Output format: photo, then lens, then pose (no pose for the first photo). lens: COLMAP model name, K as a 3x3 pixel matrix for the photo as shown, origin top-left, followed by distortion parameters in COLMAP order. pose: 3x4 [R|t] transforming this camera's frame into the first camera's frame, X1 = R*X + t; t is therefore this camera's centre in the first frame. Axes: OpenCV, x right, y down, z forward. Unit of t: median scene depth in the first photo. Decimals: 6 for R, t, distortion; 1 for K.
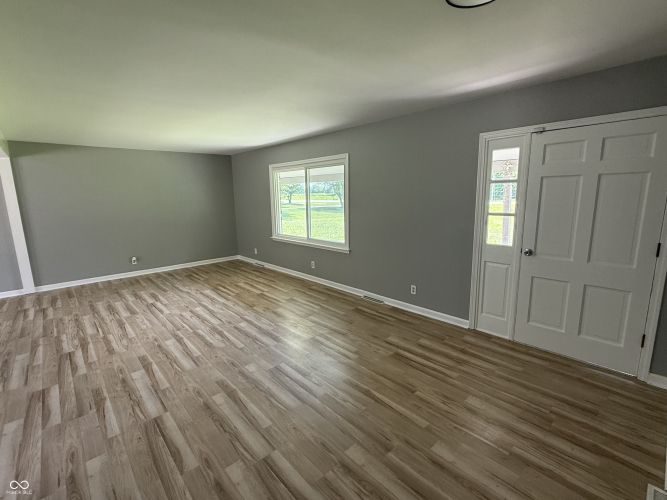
lens RADIAL K [[312.6, 0, 332.7], [0, 312.6, 244.6], [0, 0, 1]] dist [0.003053, -0.000633]
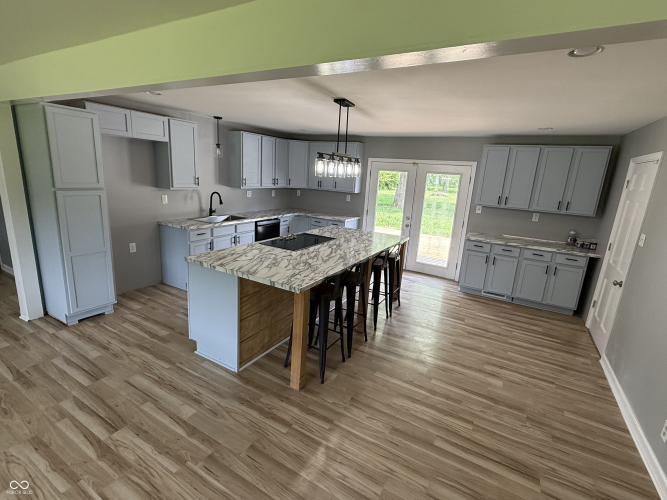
lens RADIAL K [[322.2, 0, 336.6], [0, 322.2, 248.6], [0, 0, 1]] dist [-0.001530, -0.000394]
pose [[-0.950378, 0.035377, -0.309079, -0.996287], [-0.091644, 0.917590, 0.386820, -0.279753], [0.297292, 0.395950, -0.868816, 1.444548]]
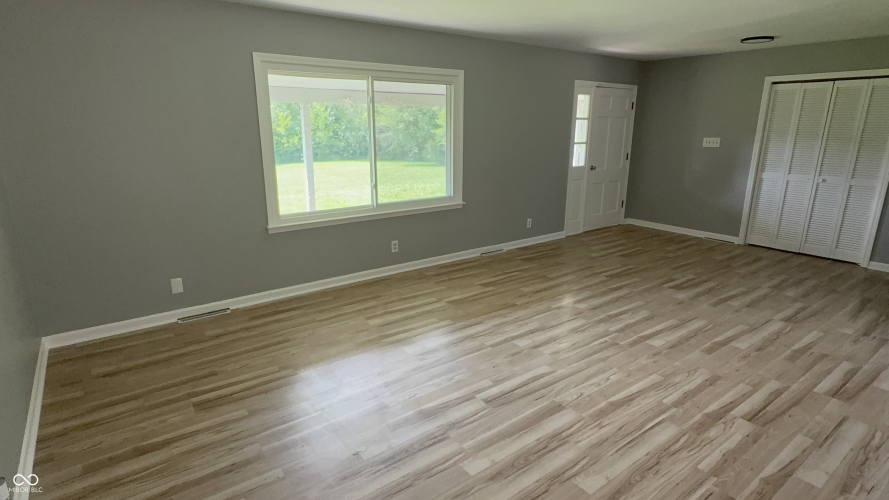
lens RADIAL K [[470.5, 0, 446.2], [0, 470.5, 241.0], [0, 0, 1]] dist [0.002470, 0.000922]
pose [[0.096176, -0.223027, 0.970056, -1.476808], [0.156493, 0.965842, 0.206542, -0.183948], [-0.982985, 0.131943, 0.127793, 1.257580]]
